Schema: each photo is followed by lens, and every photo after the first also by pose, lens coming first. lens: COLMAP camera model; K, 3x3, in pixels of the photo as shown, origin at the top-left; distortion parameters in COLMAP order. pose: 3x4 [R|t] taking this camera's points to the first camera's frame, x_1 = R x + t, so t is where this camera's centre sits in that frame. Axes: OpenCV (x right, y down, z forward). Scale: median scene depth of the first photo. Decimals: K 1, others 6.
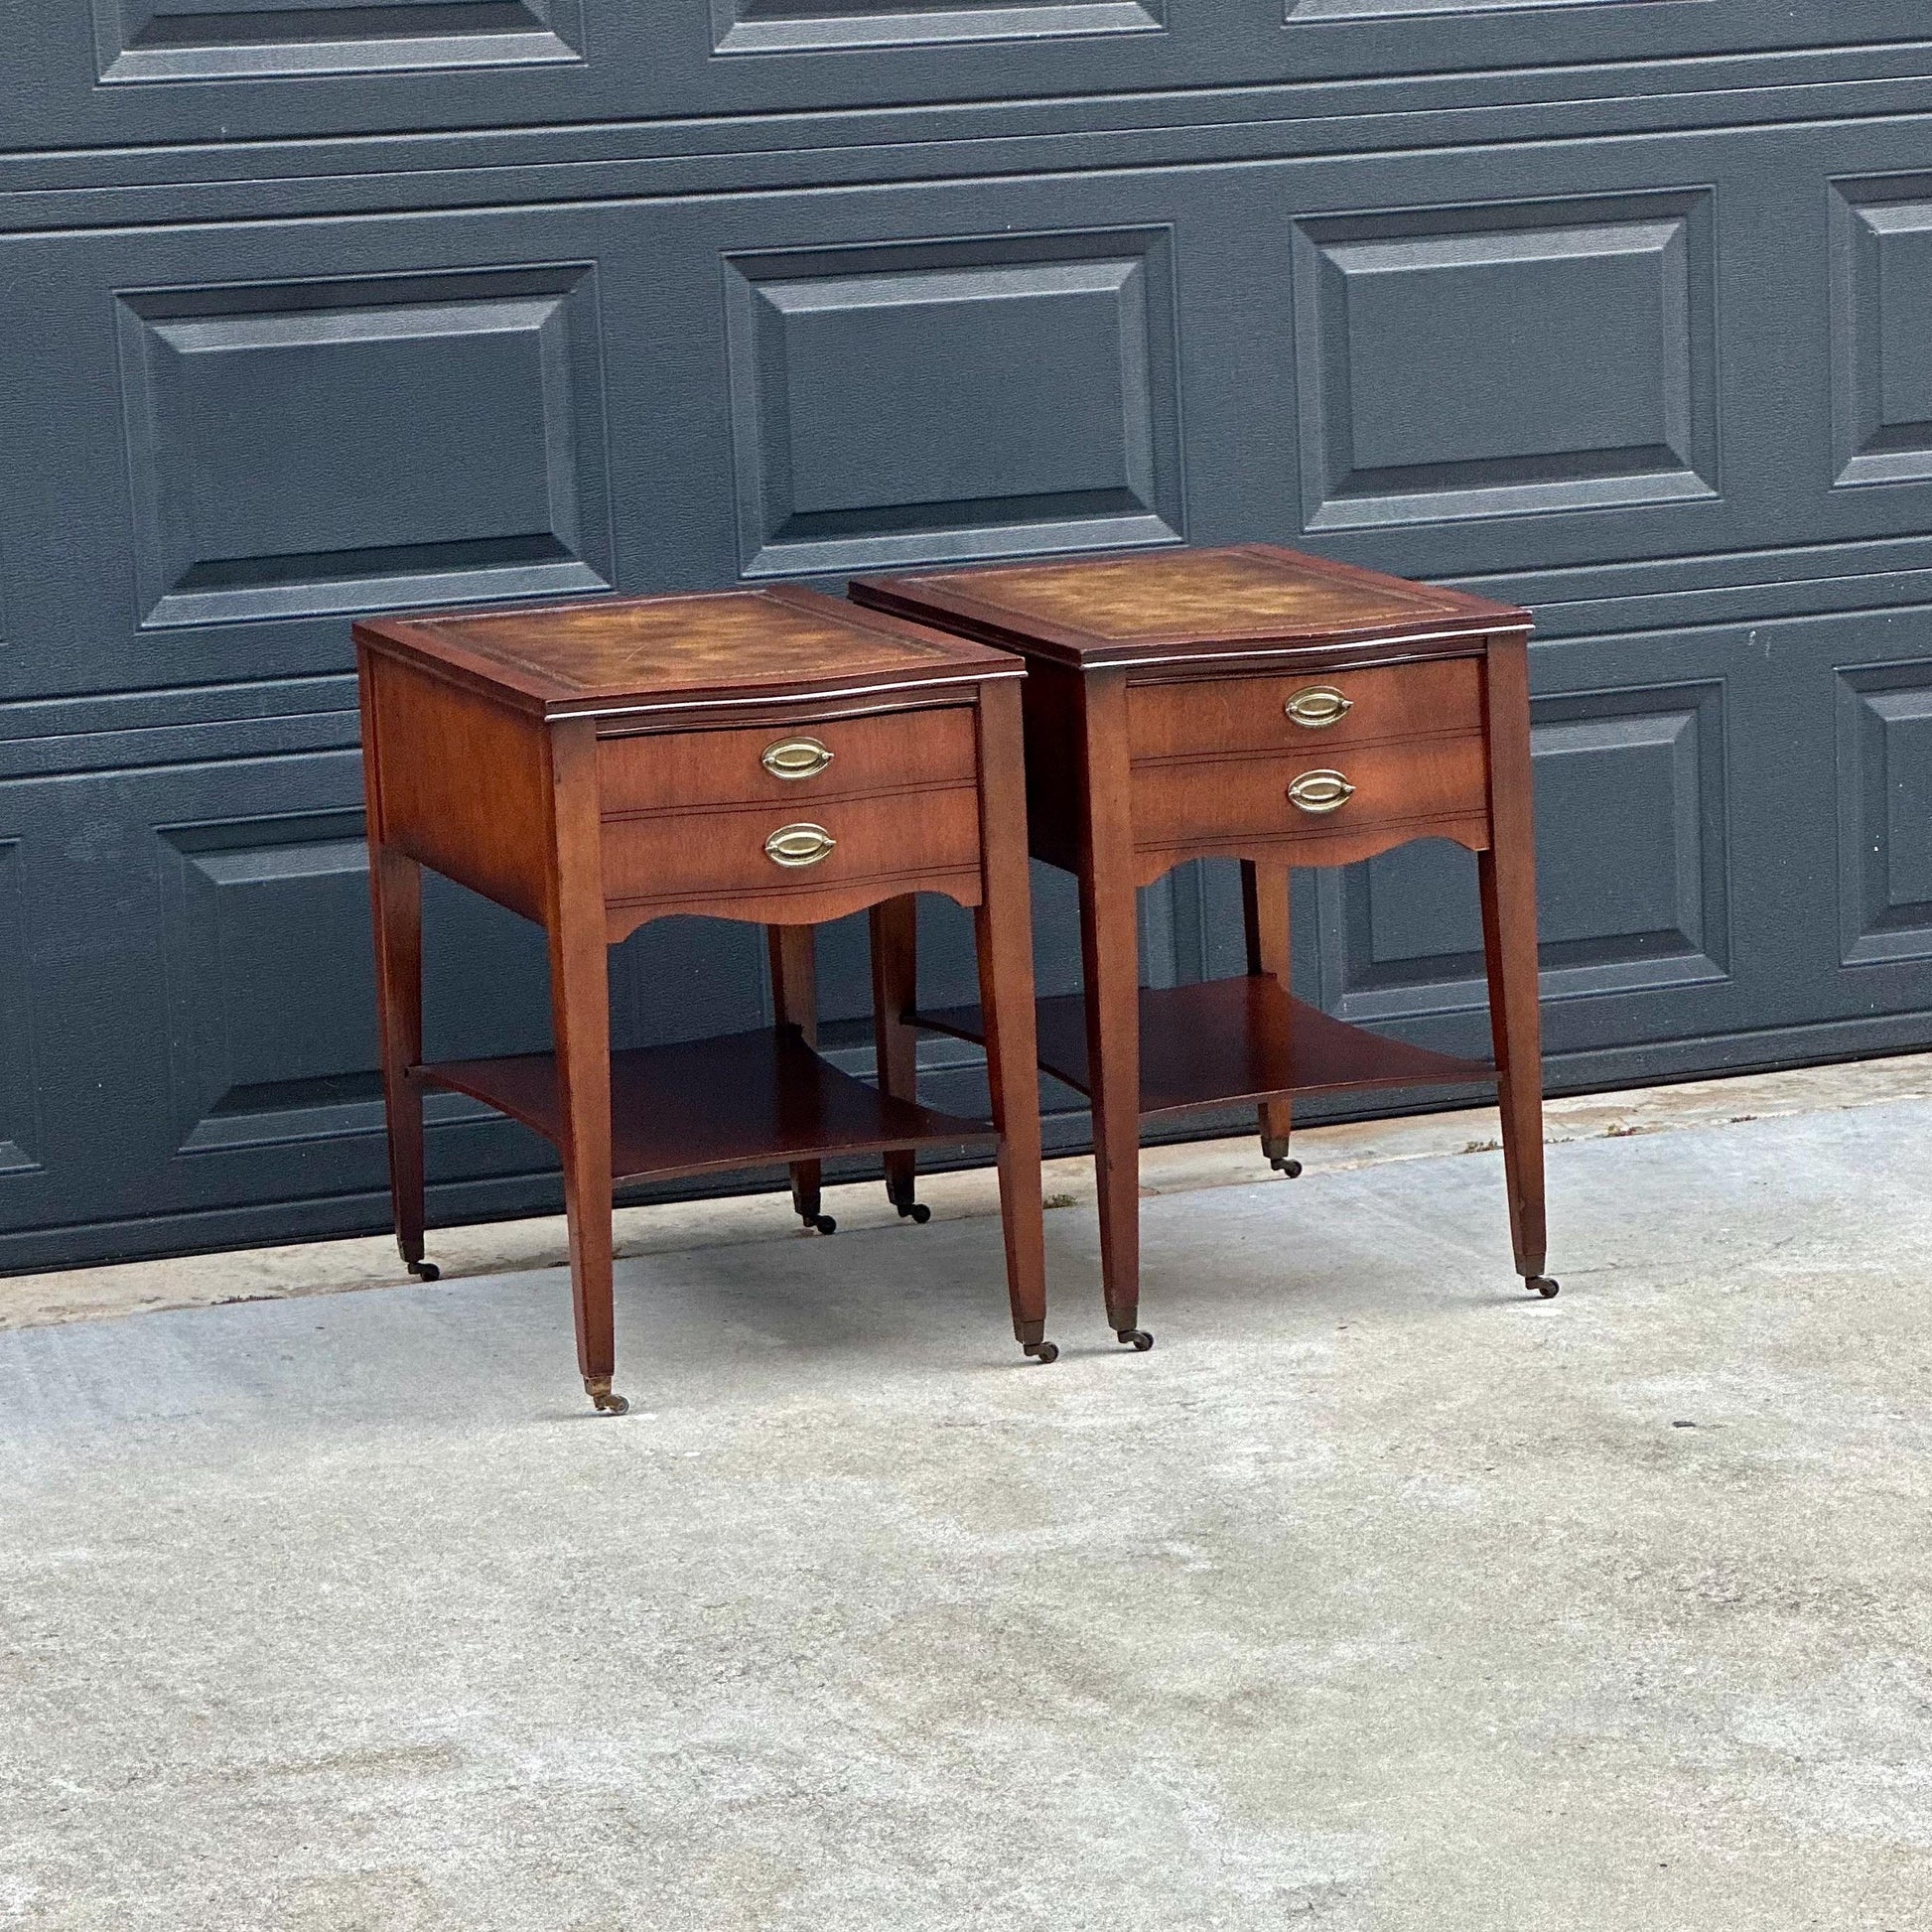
lens RADIAL K [[6408.5, 0, 919.3], [0, 6408.5, 1024.7], [0, 0, 1]] dist [-0.409166, 12.257749]
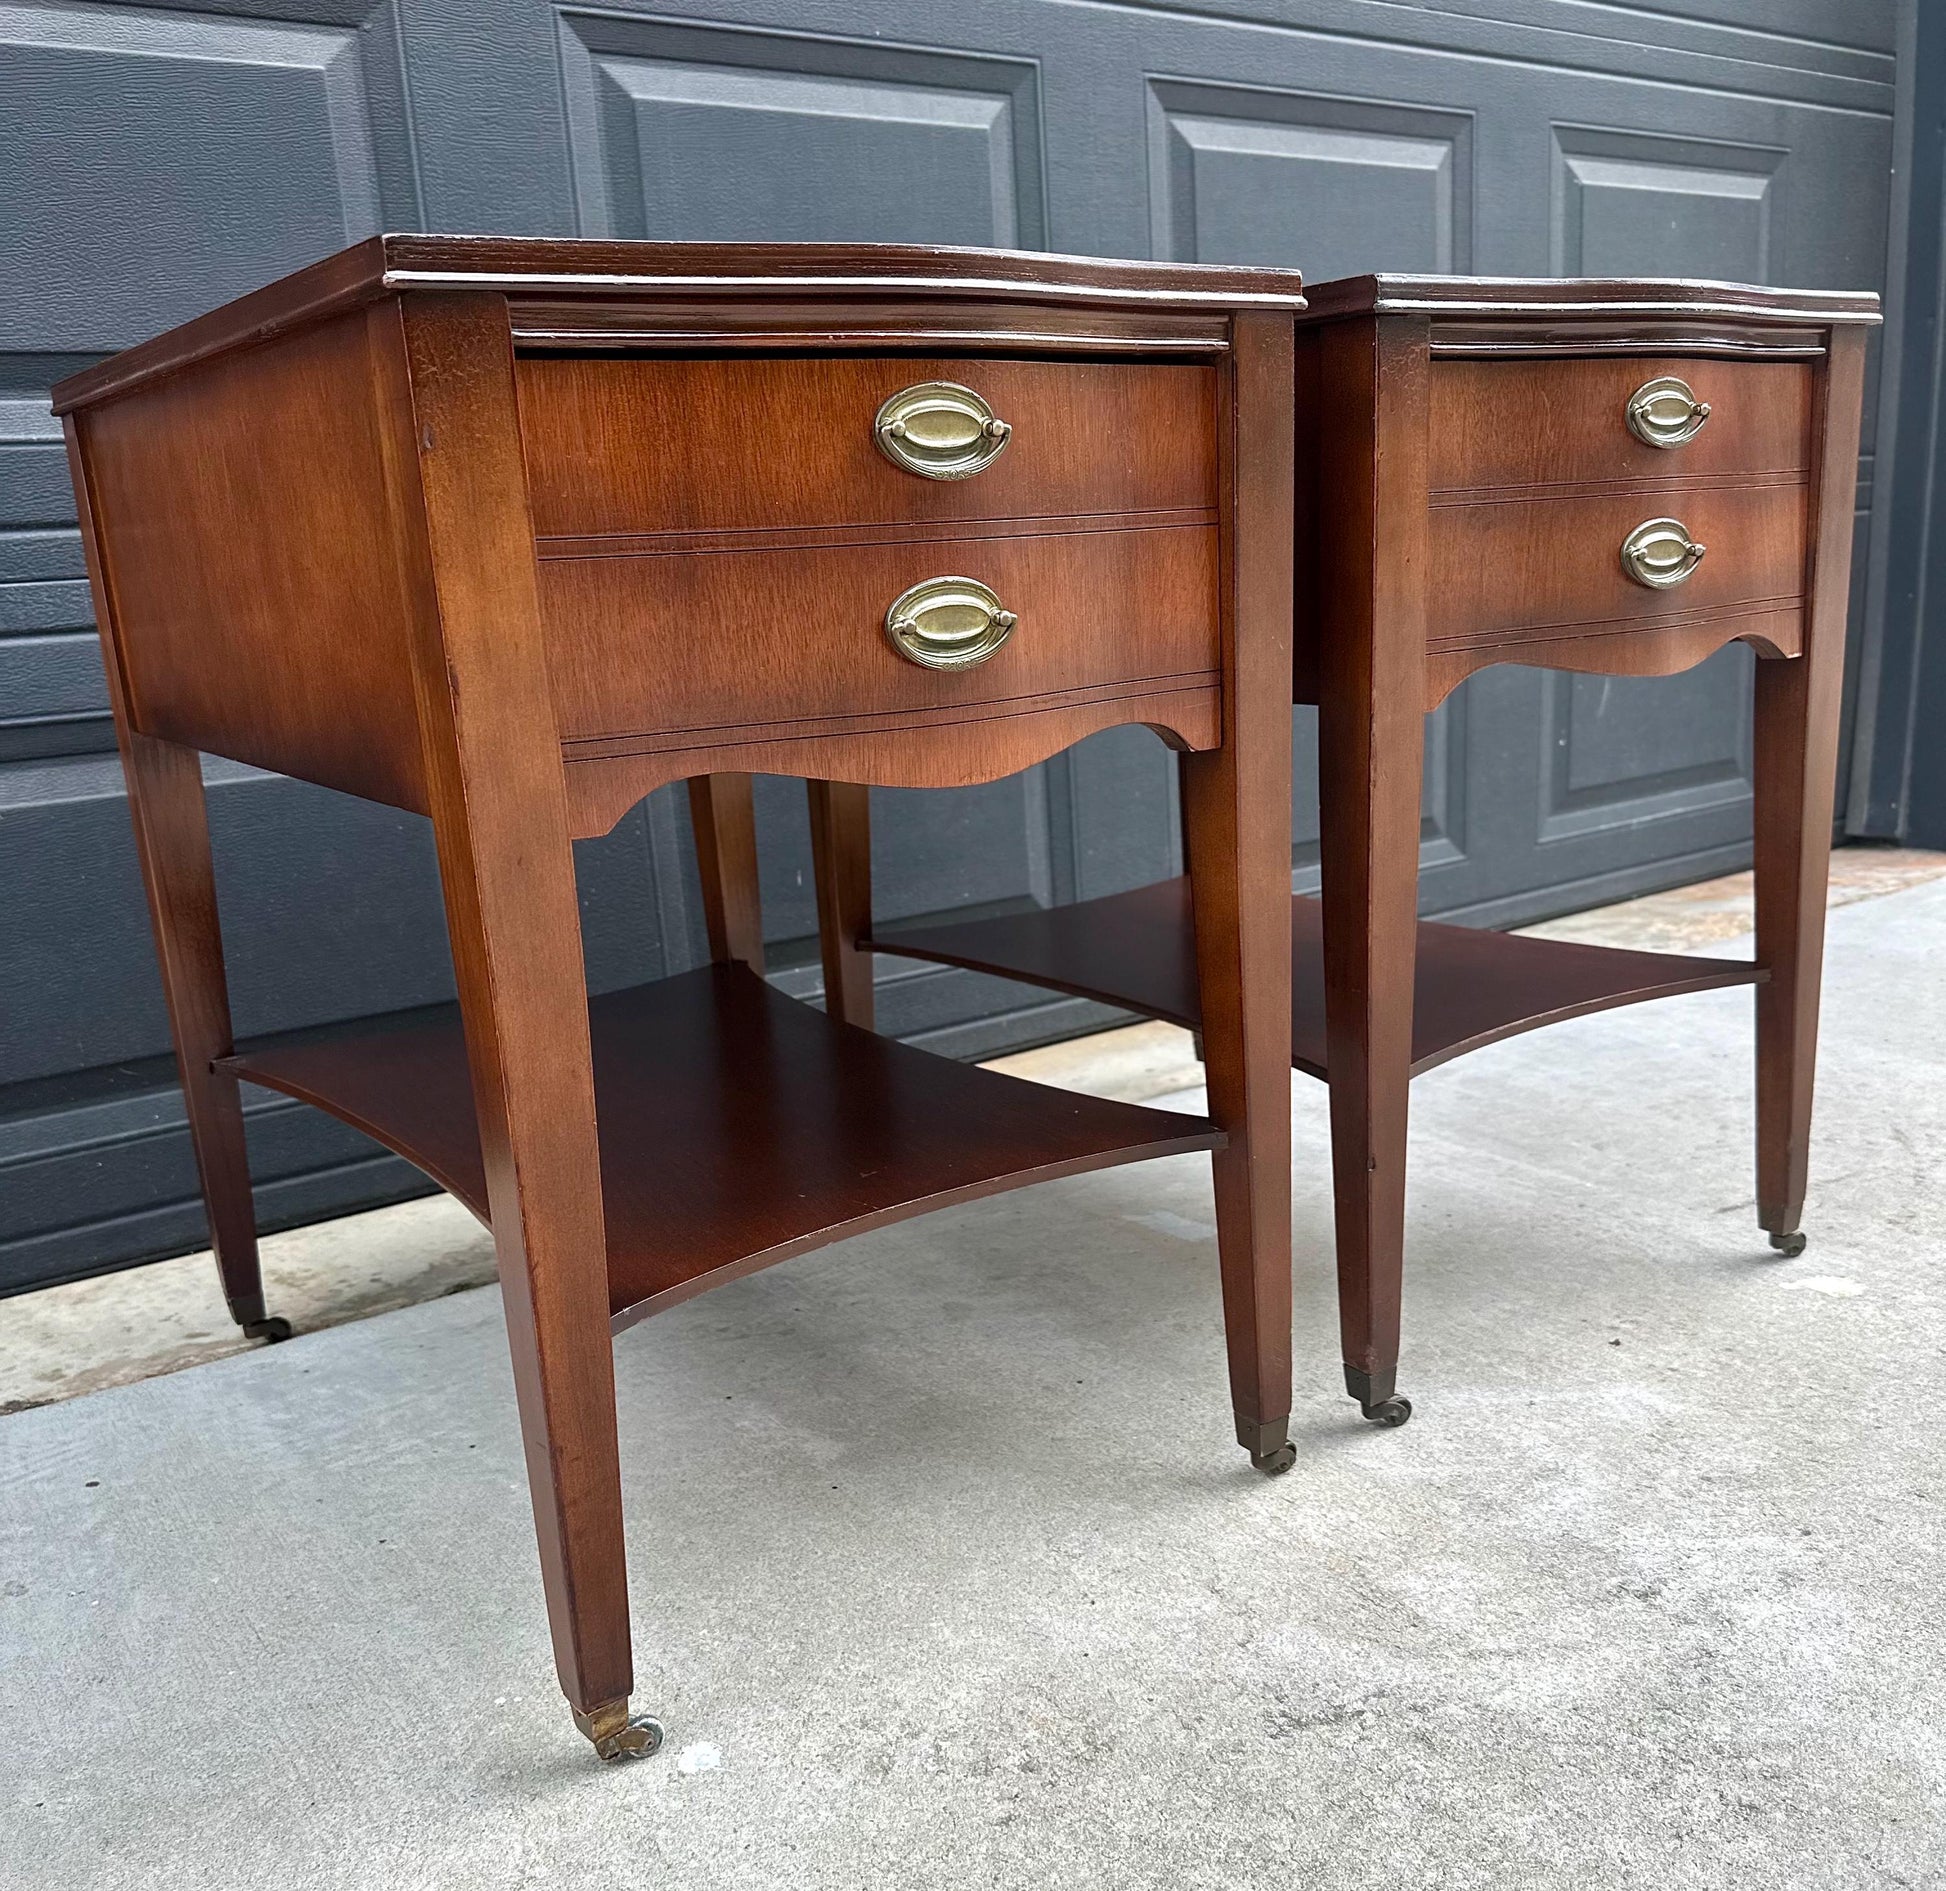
lens RADIAL K [[1842.4, 0, 979.9], [0, 1842.4, 1050.3], [0, 0, 1]] dist [0.102695, -0.187527]
pose [[0.966137, -0.077152, 0.246225, -0.053322], [0.058346, 0.994857, 0.082792, -0.006950], [-0.251346, -0.065622, 0.965670, 0.847844]]
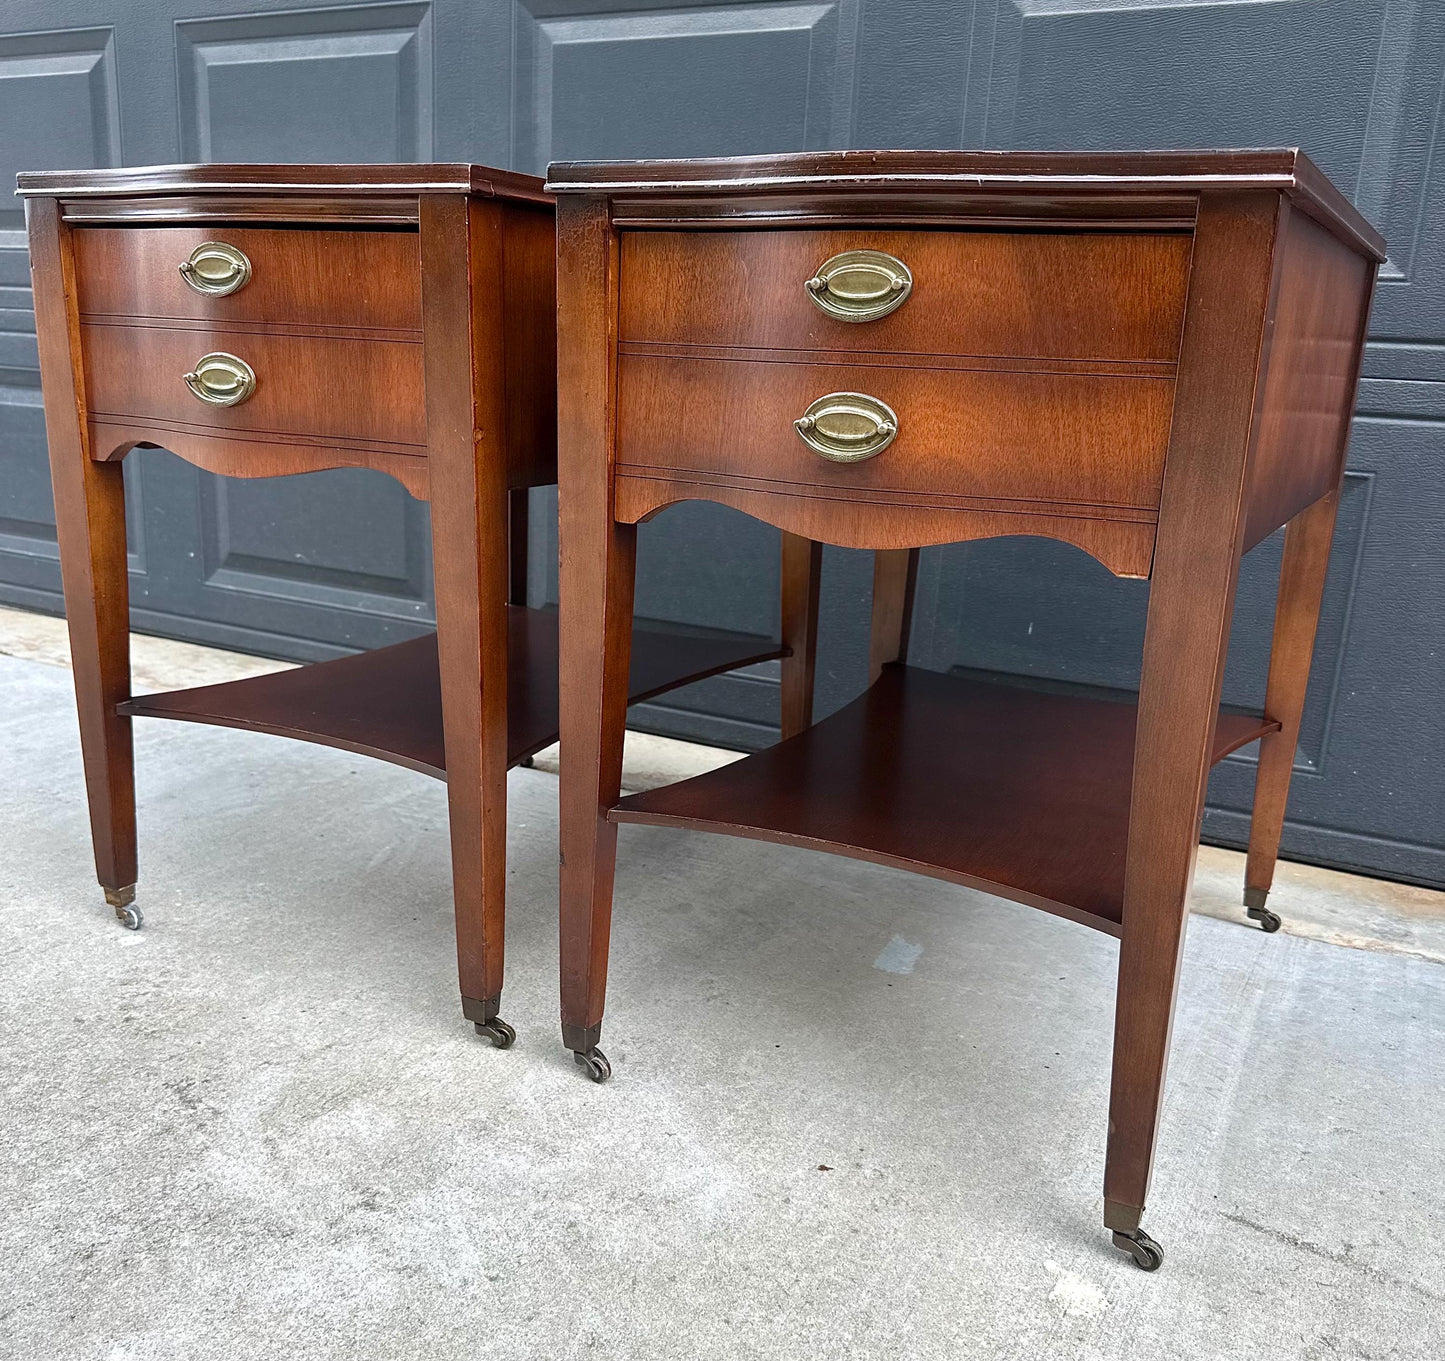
lens RADIAL K [[1370.7, 0, 721.1], [0, 1370.7, 742.4], [0, 0, 1]] dist [0.117370, -0.227428]
pose [[0.663326, 0.279150, -0.694315, 0.163202], [-0.208873, 0.960010, 0.186422, -0.029693], [0.718589, 0.021365, 0.695106, 0.908402]]
